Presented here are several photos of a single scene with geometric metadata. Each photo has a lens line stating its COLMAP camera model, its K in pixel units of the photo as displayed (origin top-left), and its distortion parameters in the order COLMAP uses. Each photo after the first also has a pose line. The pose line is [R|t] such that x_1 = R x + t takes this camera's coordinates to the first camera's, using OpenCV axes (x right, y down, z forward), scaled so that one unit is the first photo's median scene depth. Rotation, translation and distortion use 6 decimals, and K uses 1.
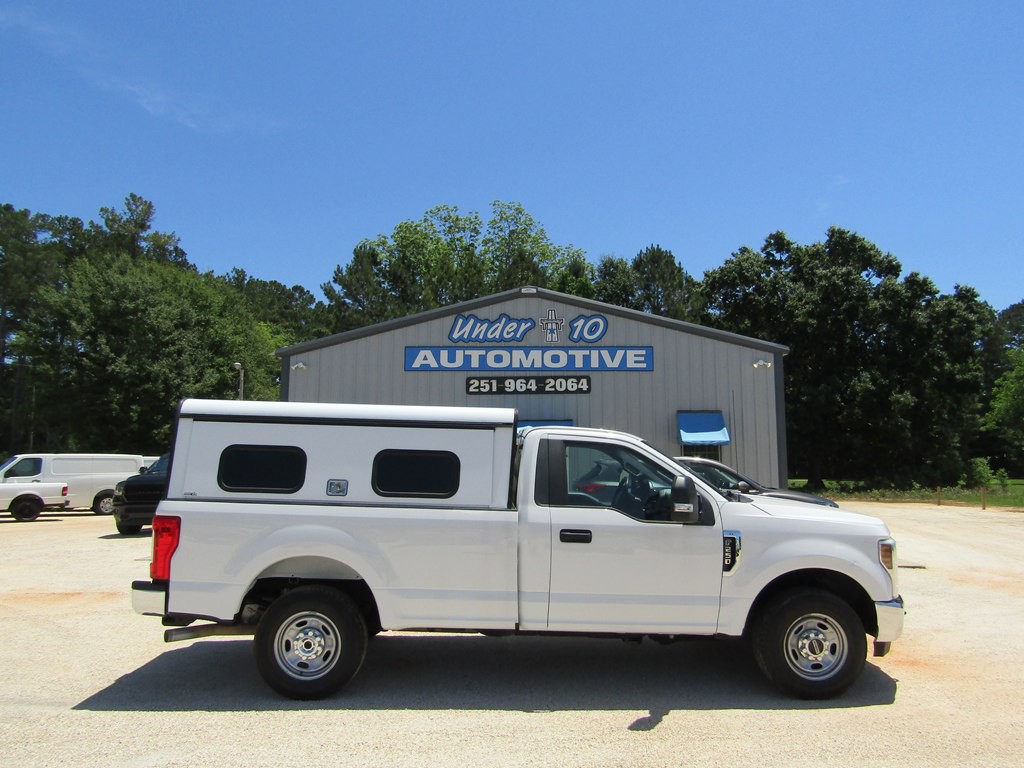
lens RADIAL K [[728.8, 0, 513.5], [0, 728.8, 375.4], [0, 0, 1]] dist [-0.011988, 0.003350]
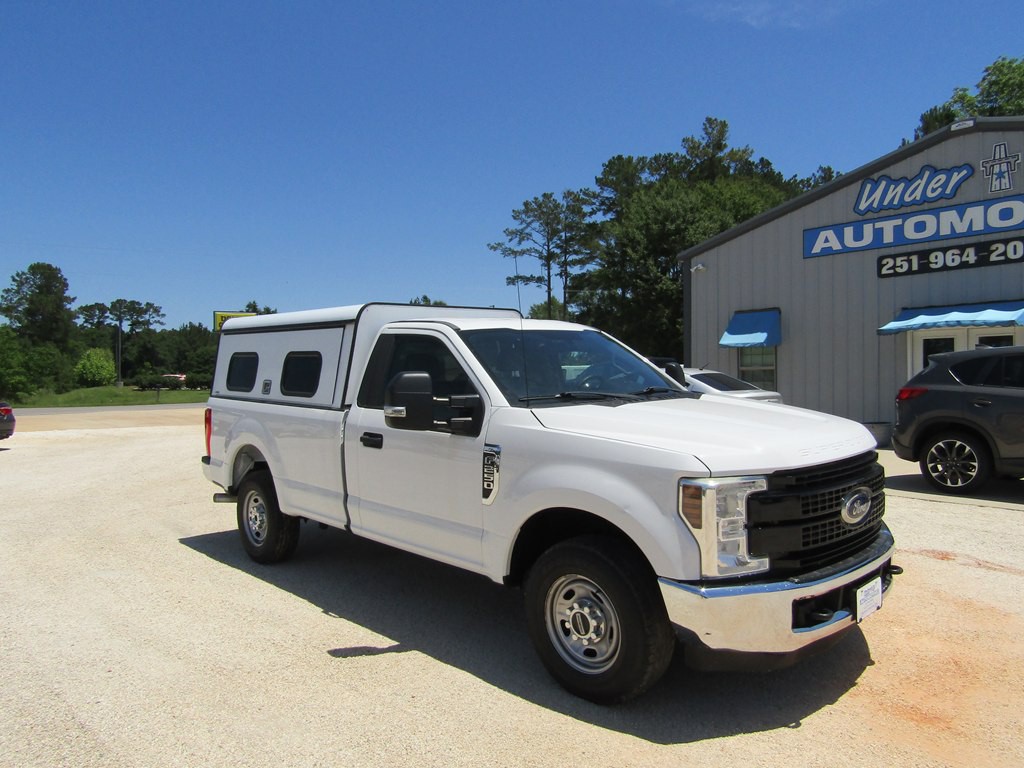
lens RADIAL K [[728.8, 0, 512.1], [0, 728.8, 380.3], [0, 0, 1]] dist [-0.011988, 0.003350]
pose [[0.671570, -0.007516, -0.740903, 0.254753], [0.105905, 0.990655, 0.085945, 0.025836], [0.733333, -0.136183, 0.666090, 0.157724]]
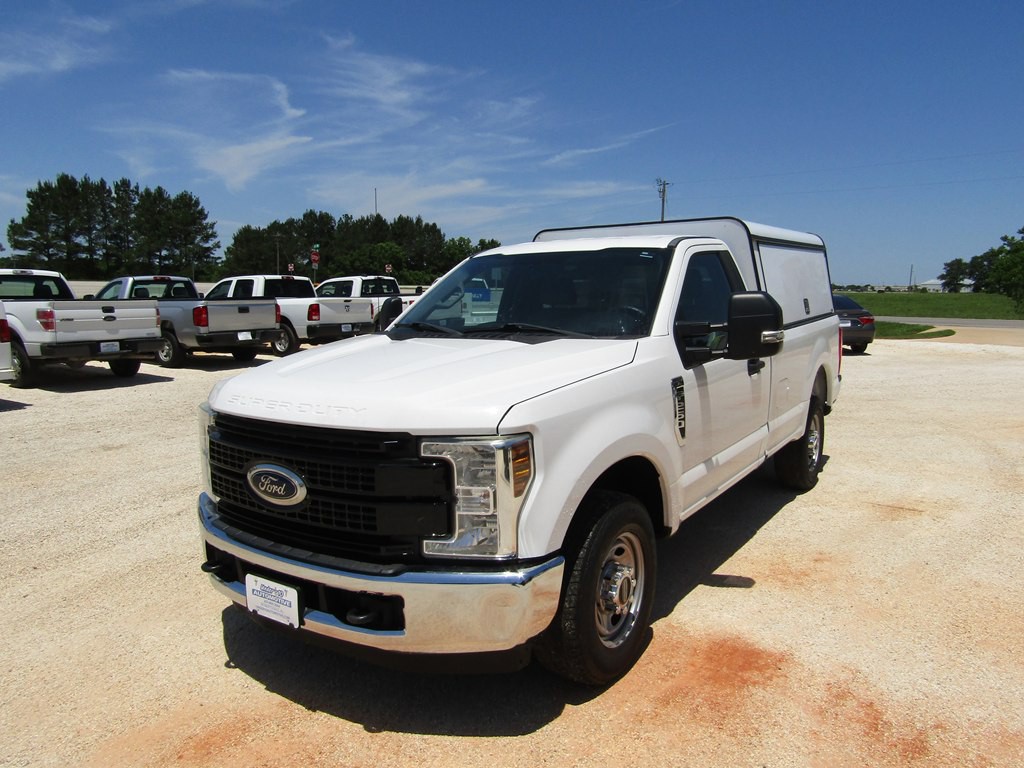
lens RADIAL K [[728.8, 0, 519.7], [0, 728.8, 398.3], [0, 0, 1]] dist [-0.011988, 0.003350]
pose [[-0.566950, 0.115954, -0.815551, 0.265288], [0.093721, 0.992694, 0.075988, 0.060769], [0.818404, -0.033353, -0.573675, 0.477305]]
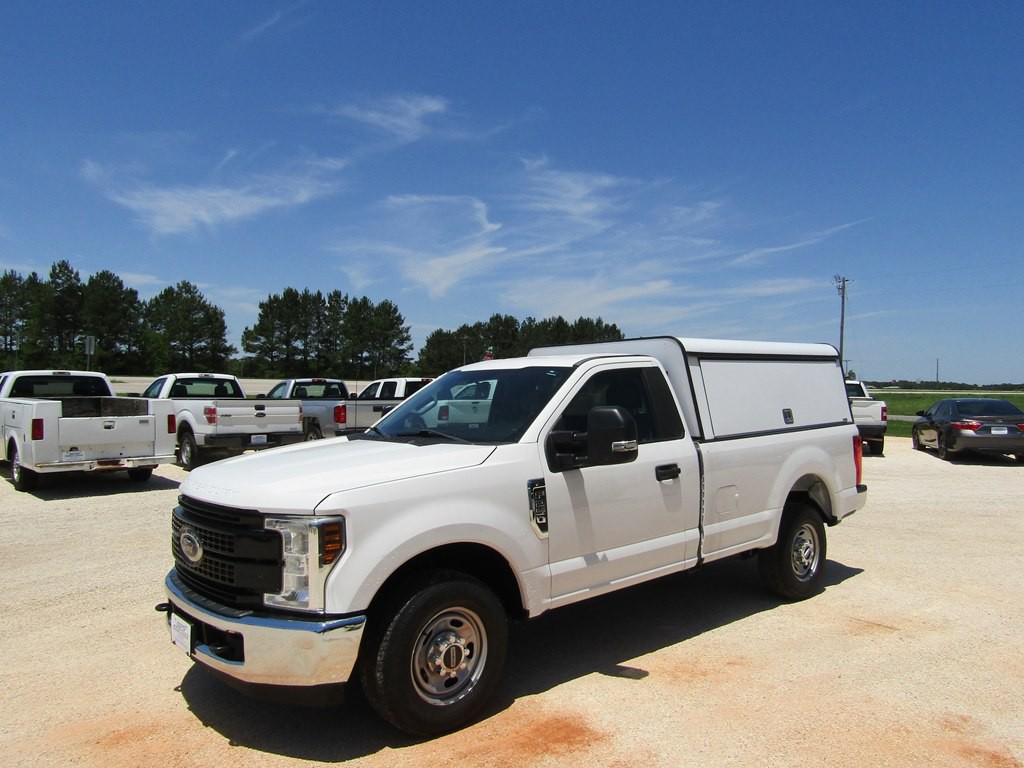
lens RADIAL K [[728.8, 0, 517.2], [0, 728.8, 387.5], [0, 0, 1]] dist [-0.011988, 0.003350]
pose [[-0.754350, -0.010070, -0.656395, 0.238542], [0.067371, 0.993415, -0.092666, 0.066018], [0.653006, -0.114125, -0.748705, 0.568895]]
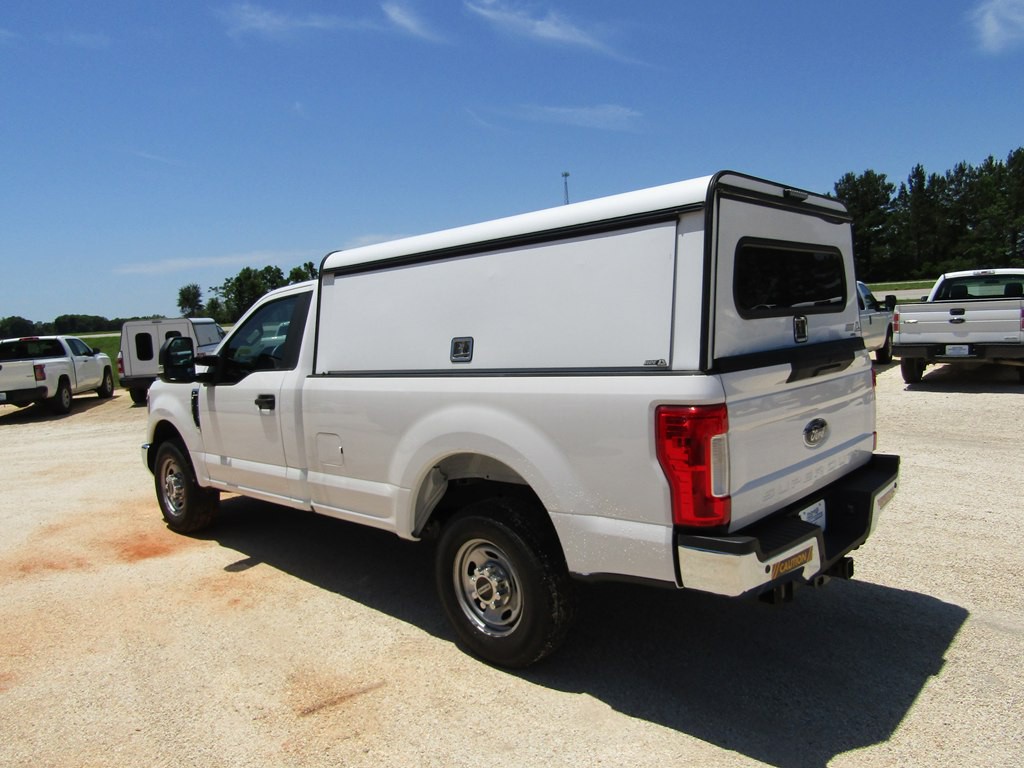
lens RADIAL K [[728.8, 0, 514.6], [0, 728.8, 378.6], [0, 0, 1]] dist [-0.011988, 0.003350]
pose [[-0.720285, -0.028578, 0.693090, -0.221671], [-0.031787, 0.999461, 0.008177, 0.062267], [-0.692950, -0.016141, -0.720805, 0.530930]]
